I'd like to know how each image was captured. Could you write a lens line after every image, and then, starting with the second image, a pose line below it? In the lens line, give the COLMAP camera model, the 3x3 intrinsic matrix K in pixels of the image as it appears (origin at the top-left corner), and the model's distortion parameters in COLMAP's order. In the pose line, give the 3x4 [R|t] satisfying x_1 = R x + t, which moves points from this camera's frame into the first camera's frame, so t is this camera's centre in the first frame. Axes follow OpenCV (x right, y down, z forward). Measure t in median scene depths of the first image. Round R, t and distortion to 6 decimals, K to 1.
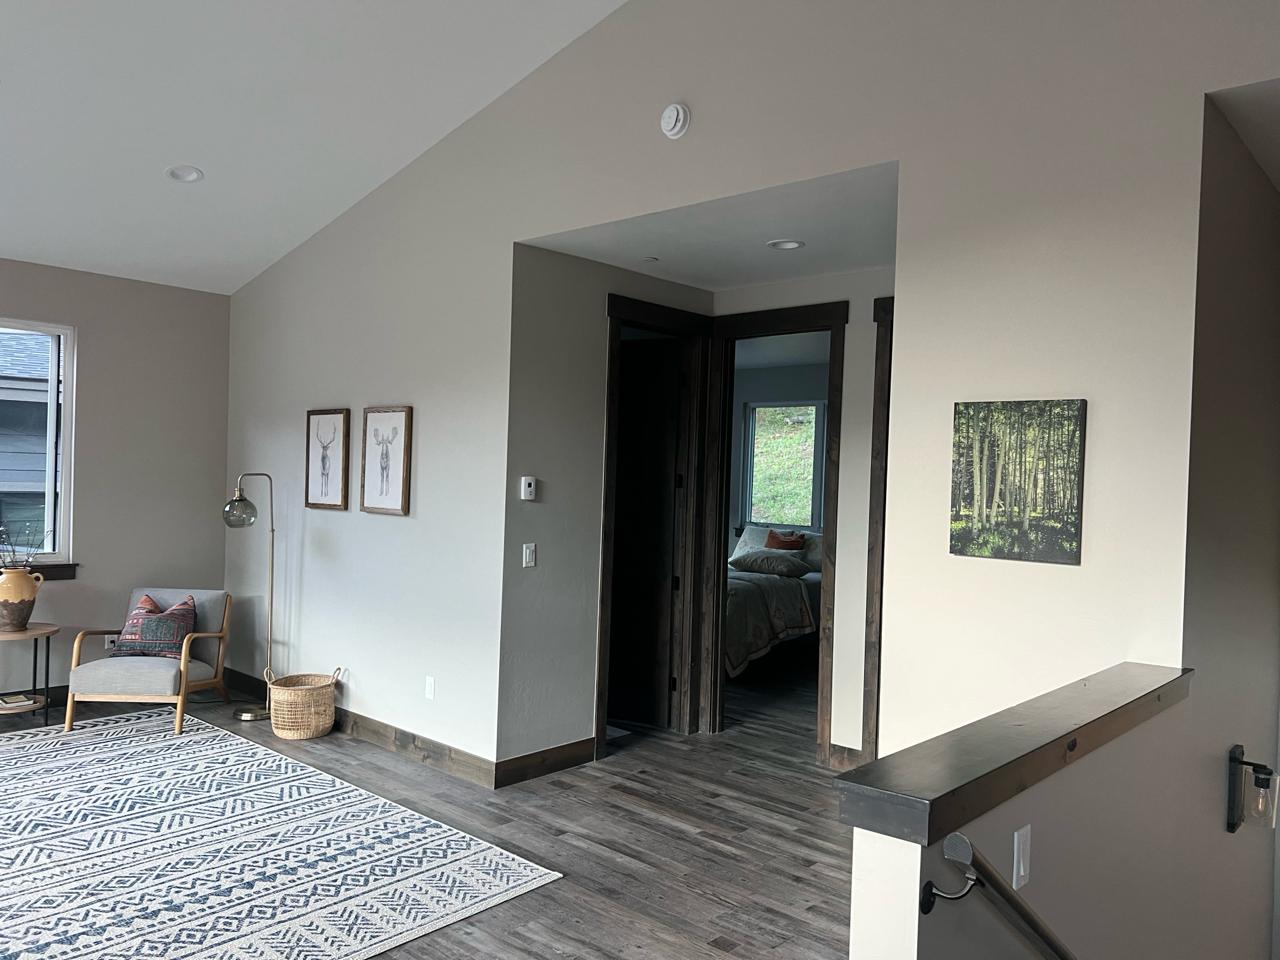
lens RADIAL K [[958.1, 0, 640.4], [0, 958.1, 483.6], [0, 0, 1]] dist [0.046834, -0.040582]
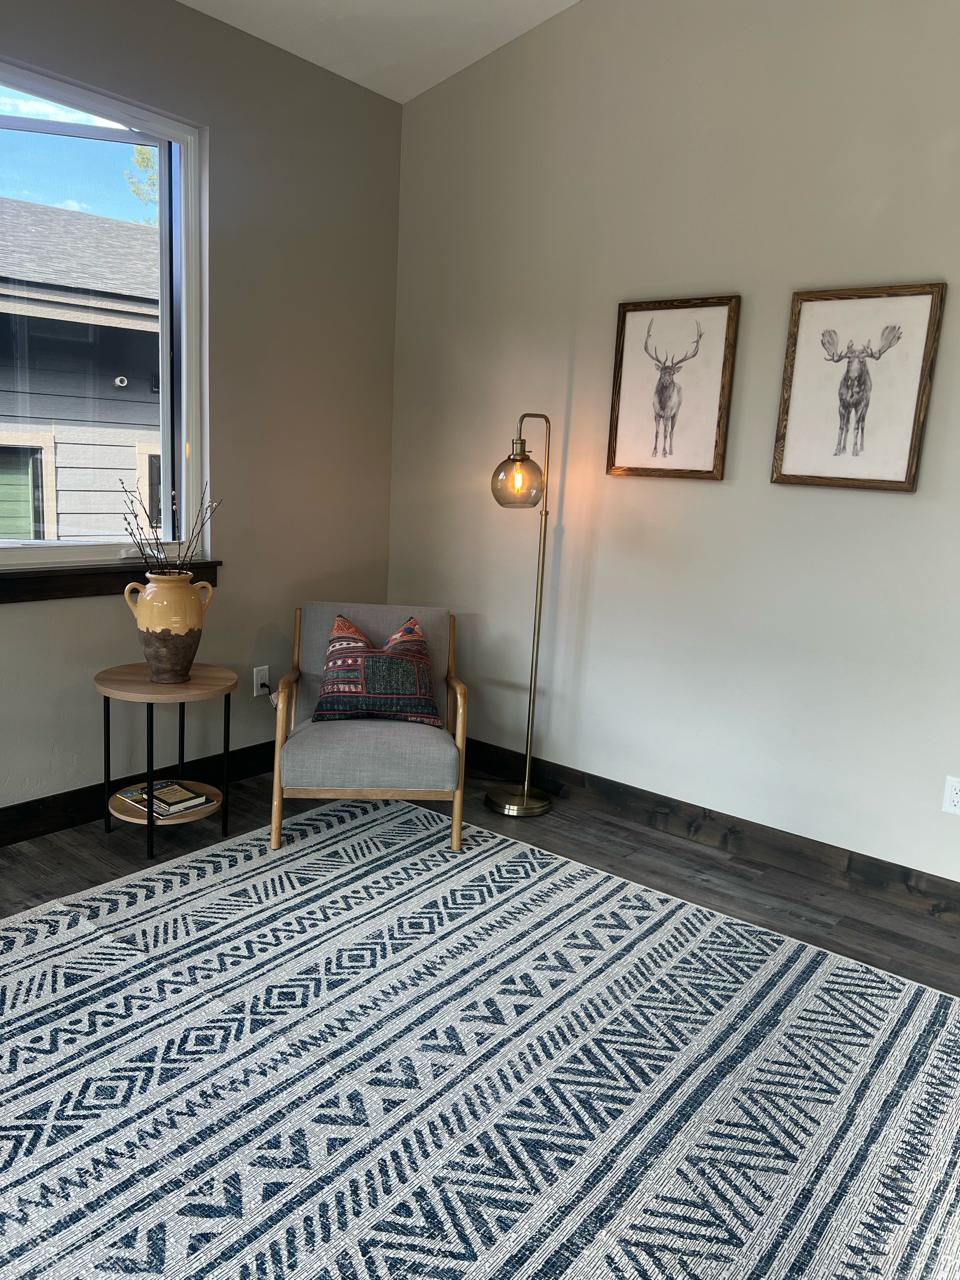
lens RADIAL K [[958.1, 0, 476.8], [0, 958.1, 634.2], [0, 0, 1]] dist [0.046834, -0.040582]
pose [[0.997142, 0.008843, 0.075031, -0.534336], [-0.022536, 0.982729, 0.183675, 0.016761], [-0.072111, -0.184841, 0.980119, 0.458058]]
